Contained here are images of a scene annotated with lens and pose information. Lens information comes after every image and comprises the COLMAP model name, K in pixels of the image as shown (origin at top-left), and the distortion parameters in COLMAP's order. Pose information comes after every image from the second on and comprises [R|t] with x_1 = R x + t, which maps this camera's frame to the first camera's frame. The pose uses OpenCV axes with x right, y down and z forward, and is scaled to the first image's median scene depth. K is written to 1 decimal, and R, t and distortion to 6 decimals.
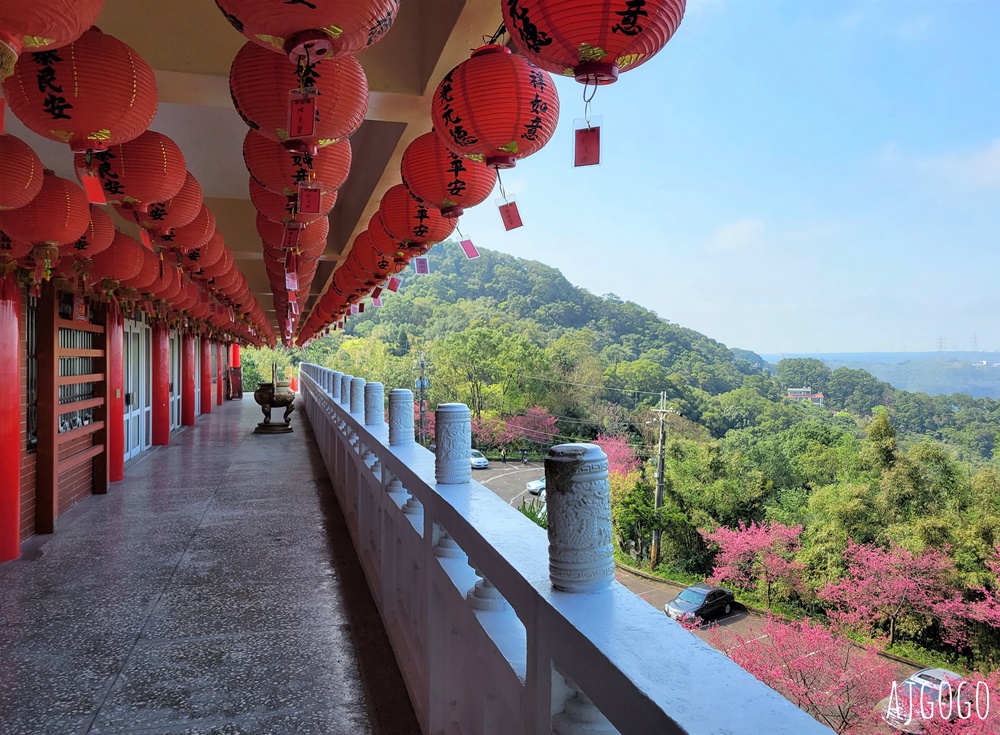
lens RADIAL K [[786.7, 0, 499.8], [0, 786.7, 353.8], [0, 0, 1]] dist [0.023655, -0.000688]
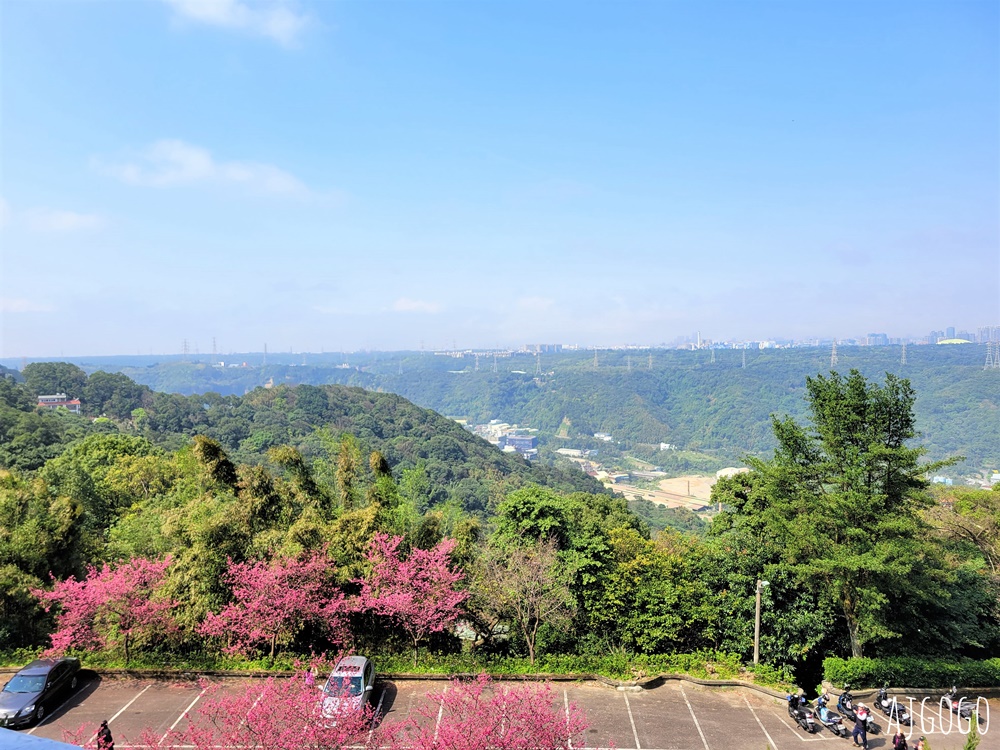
lens RADIAL K [[769.6, 0, 500.0], [0, 769.6, 375.0], [0, 0, 1]] dist [0.010306, -0.005410]
pose [[0.610977, -0.030962, 0.791043, -0.030181], [0.012786, 0.999491, 0.029245, 0.002114], [-0.791545, -0.007753, 0.611061, 0.130754]]
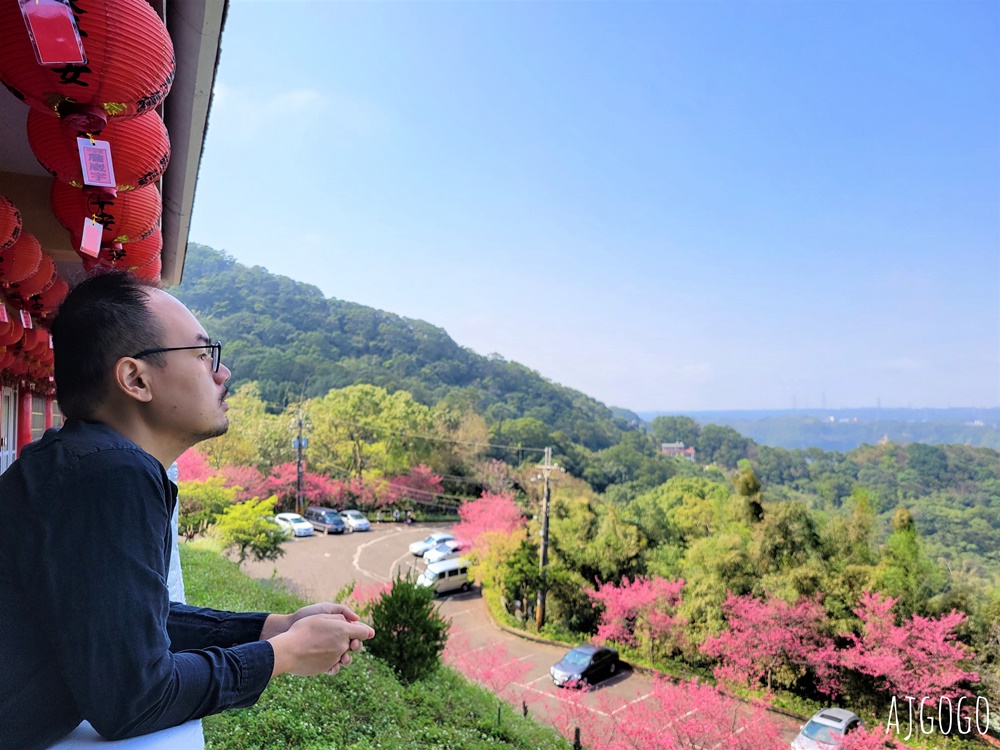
lens RADIAL K [[769.6, 0, 500.0], [0, 769.6, 375.0], [0, 0, 1]] dist [0.010306, -0.005410]
pose [[0.989496, 0.001155, 0.144559, 0.005761], [0.006014, 0.998774, -0.049144, 0.002232], [-0.144438, 0.049497, 0.988275, 0.031781]]
